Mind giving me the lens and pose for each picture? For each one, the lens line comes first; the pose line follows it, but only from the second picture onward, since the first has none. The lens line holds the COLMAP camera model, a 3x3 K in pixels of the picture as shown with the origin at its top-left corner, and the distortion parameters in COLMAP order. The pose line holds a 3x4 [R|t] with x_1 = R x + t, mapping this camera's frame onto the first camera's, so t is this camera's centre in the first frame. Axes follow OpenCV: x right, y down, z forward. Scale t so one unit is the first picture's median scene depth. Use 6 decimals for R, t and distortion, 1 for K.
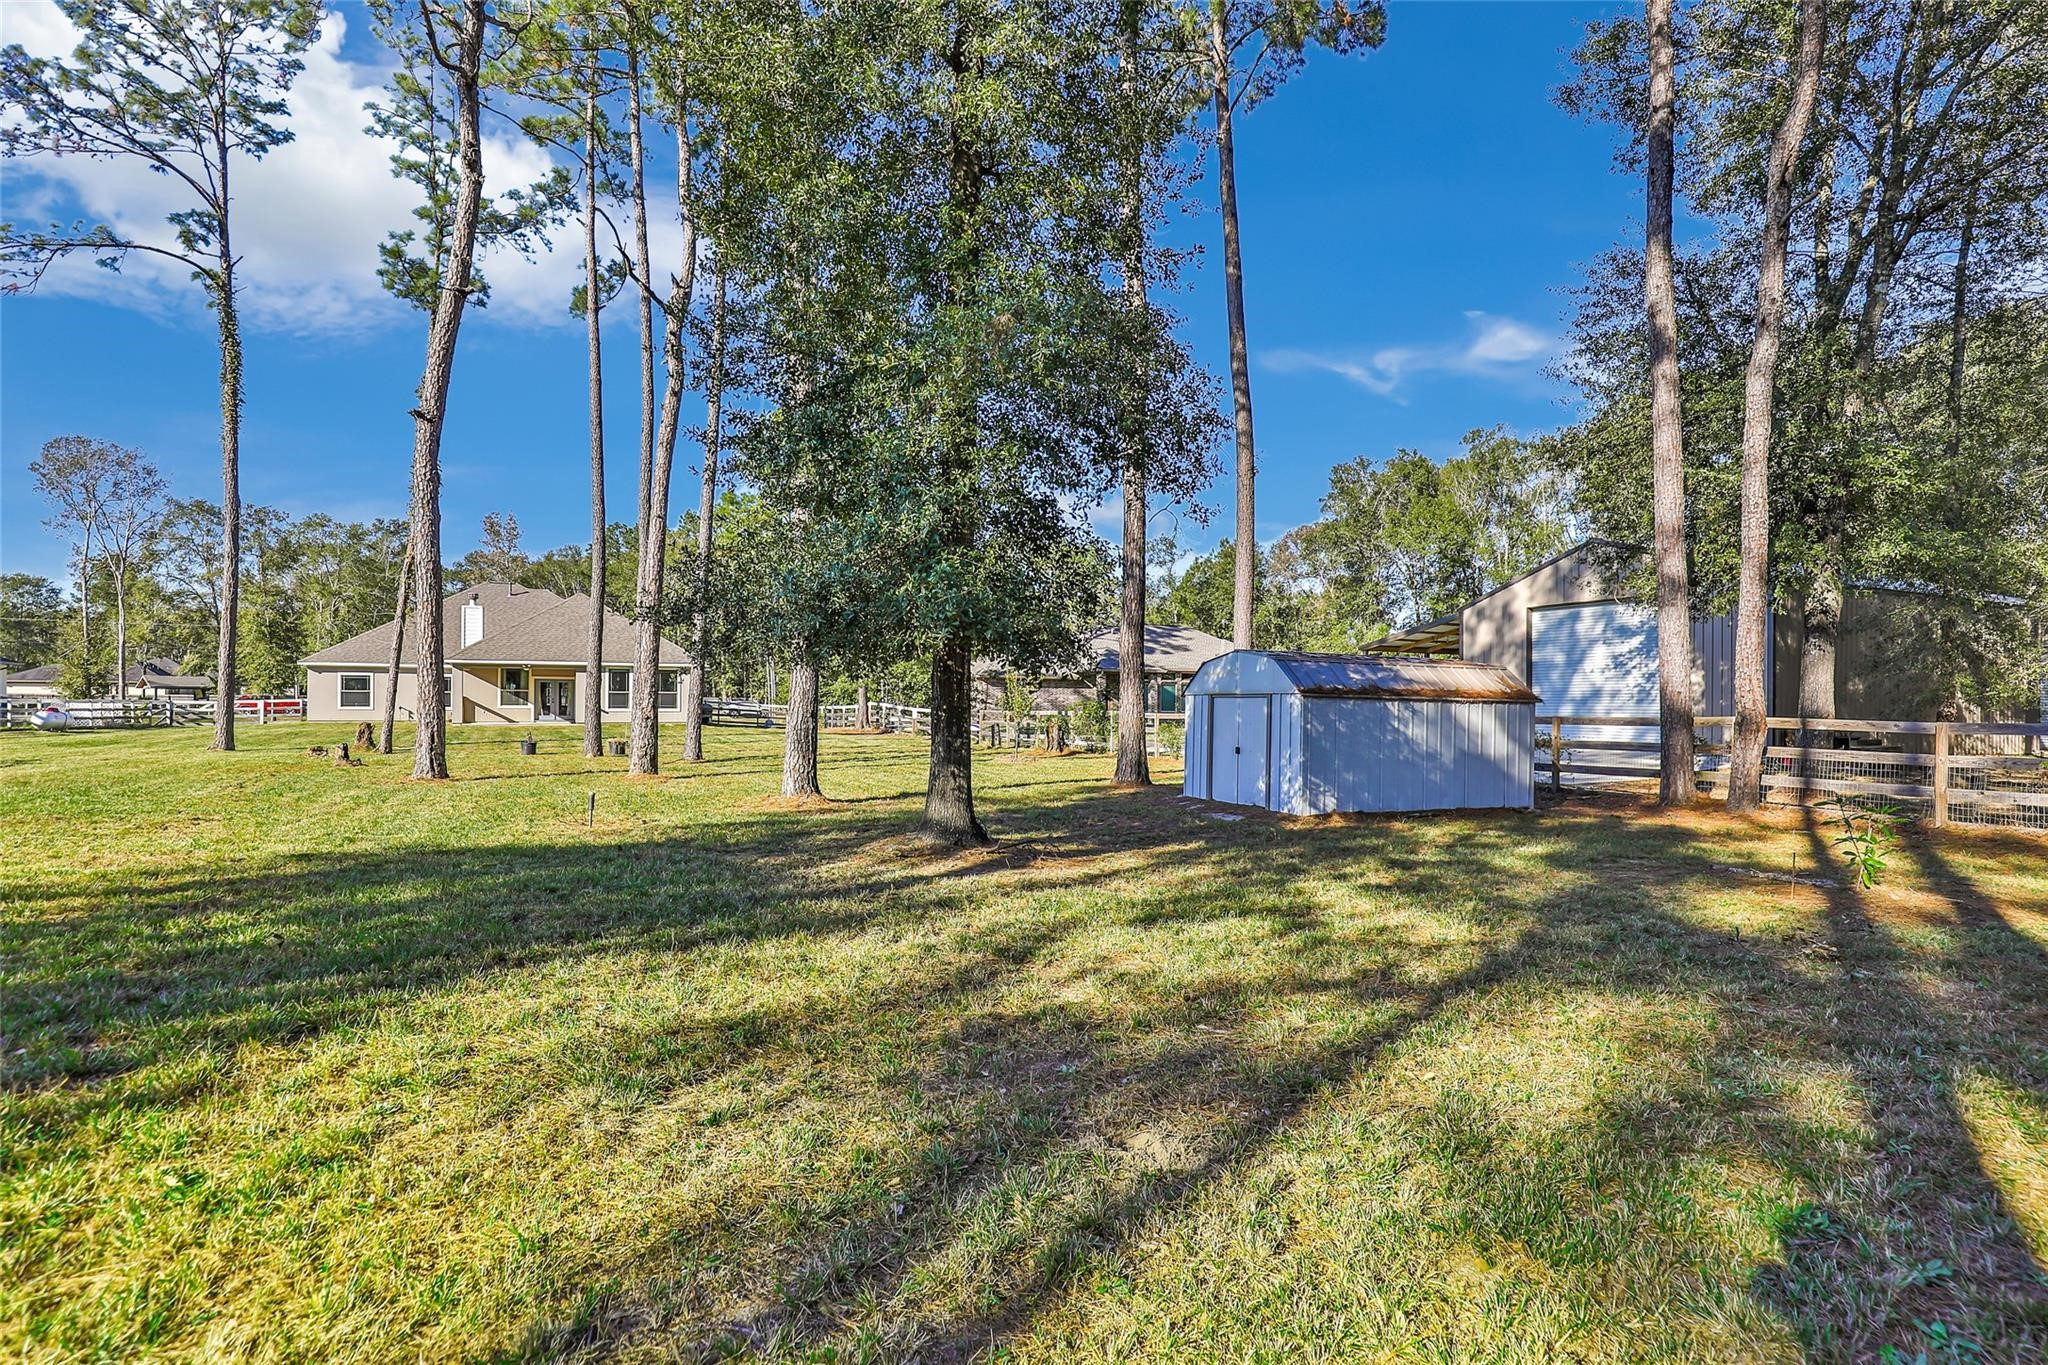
lens RADIAL K [[971.6, 0, 1032.0], [0, 971.6, 697.6], [0, 0, 1]] dist [-0.028465, -0.000063]
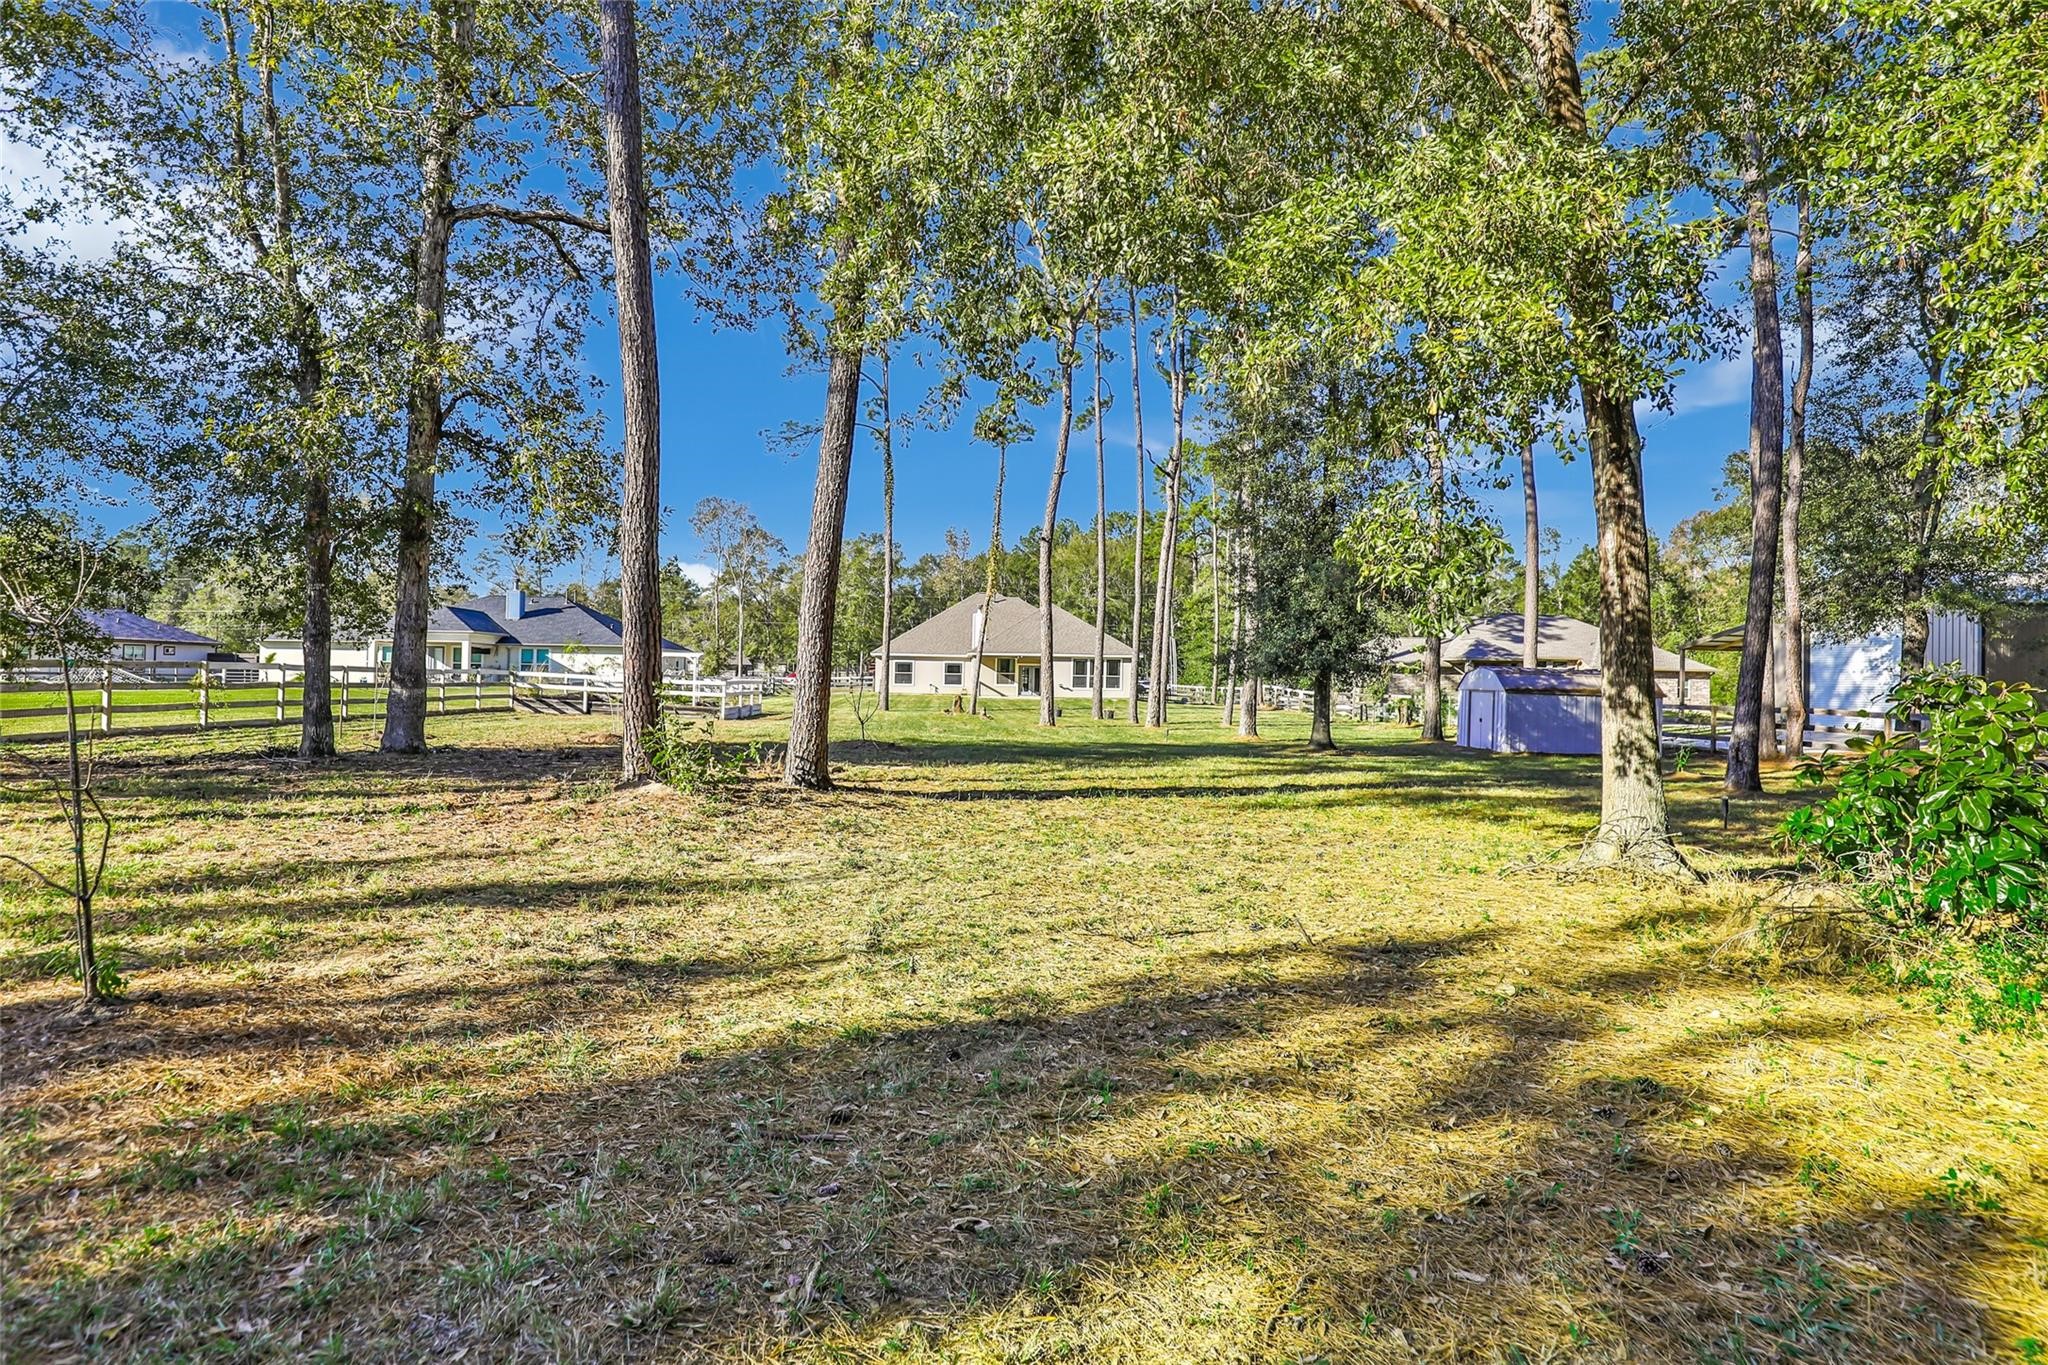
lens RADIAL K [[971.6, 0, 1032.0], [0, 971.6, 697.6], [0, 0, 1]] dist [-0.028465, -0.000063]
pose [[0.926141, 0.018335, -0.376732, 0.055782], [-0.009711, 0.999646, 0.024779, -0.013977], [0.377053, -0.019291, 0.925991, -0.539397]]
